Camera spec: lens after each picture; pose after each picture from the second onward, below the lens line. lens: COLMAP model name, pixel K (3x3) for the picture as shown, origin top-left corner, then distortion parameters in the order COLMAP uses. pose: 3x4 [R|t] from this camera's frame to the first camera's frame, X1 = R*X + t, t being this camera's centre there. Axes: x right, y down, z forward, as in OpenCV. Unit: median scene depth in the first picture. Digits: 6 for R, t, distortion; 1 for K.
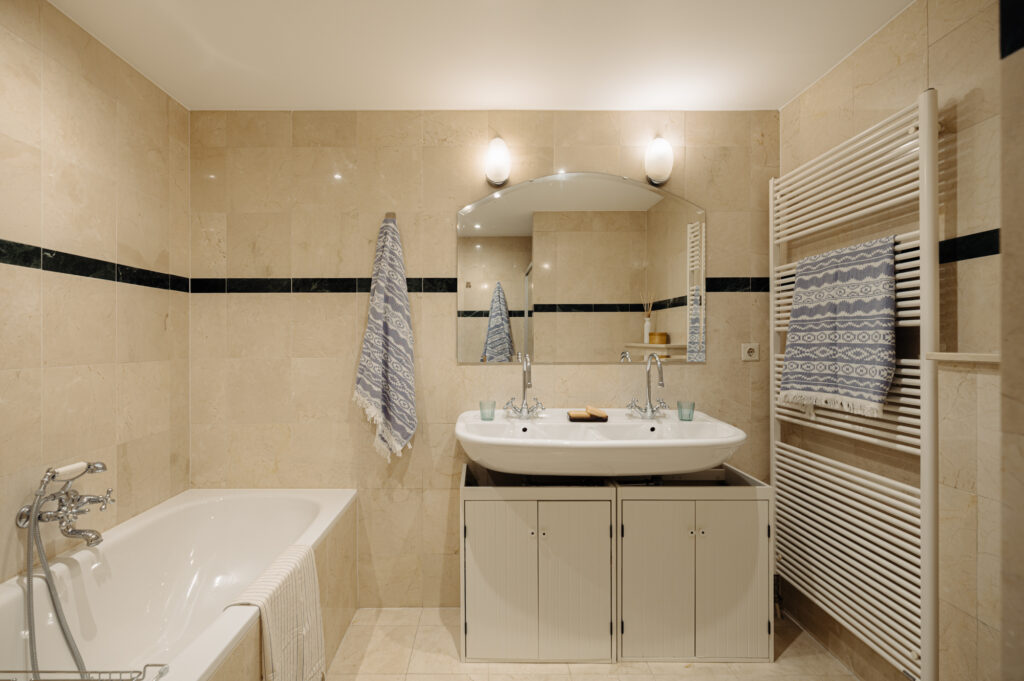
lens RADIAL K [[490.6, 0, 508.0], [0, 490.6, 340.6], [0, 0, 1]] dist [0.000486, 0.000047]
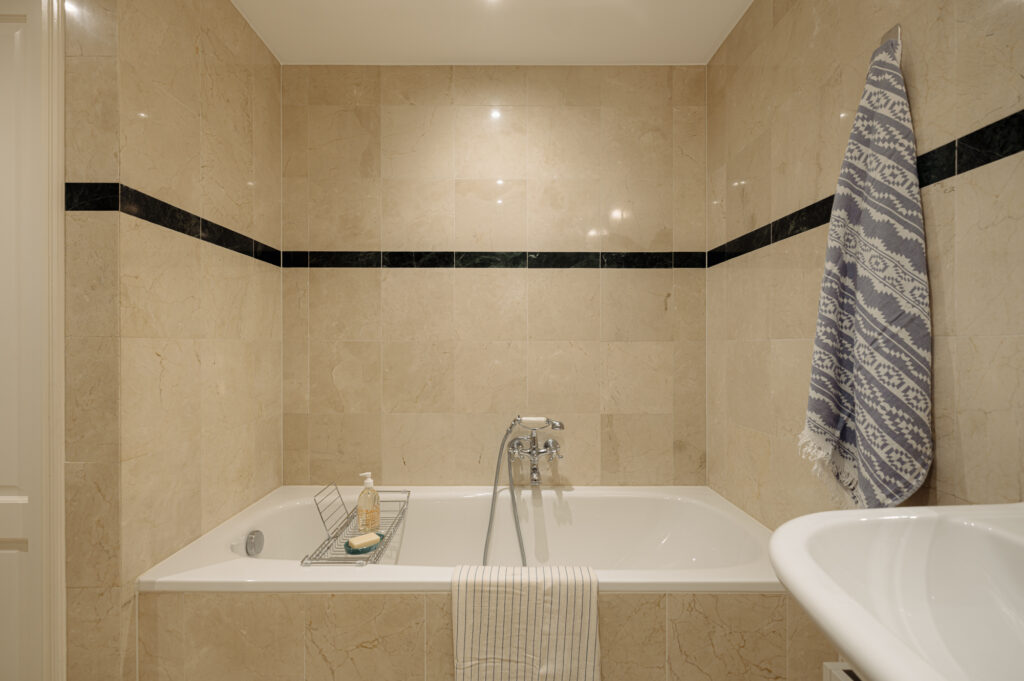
lens RADIAL K [[490.6, 0, 511.8], [0, 490.6, 347.5], [0, 0, 1]] dist [0.000486, 0.000047]
pose [[-0.050465, 0.002688, -0.998722, 0.326148], [-0.002438, 0.999993, 0.002815, 0.057092], [0.998723, 0.002576, -0.050458, 0.842694]]
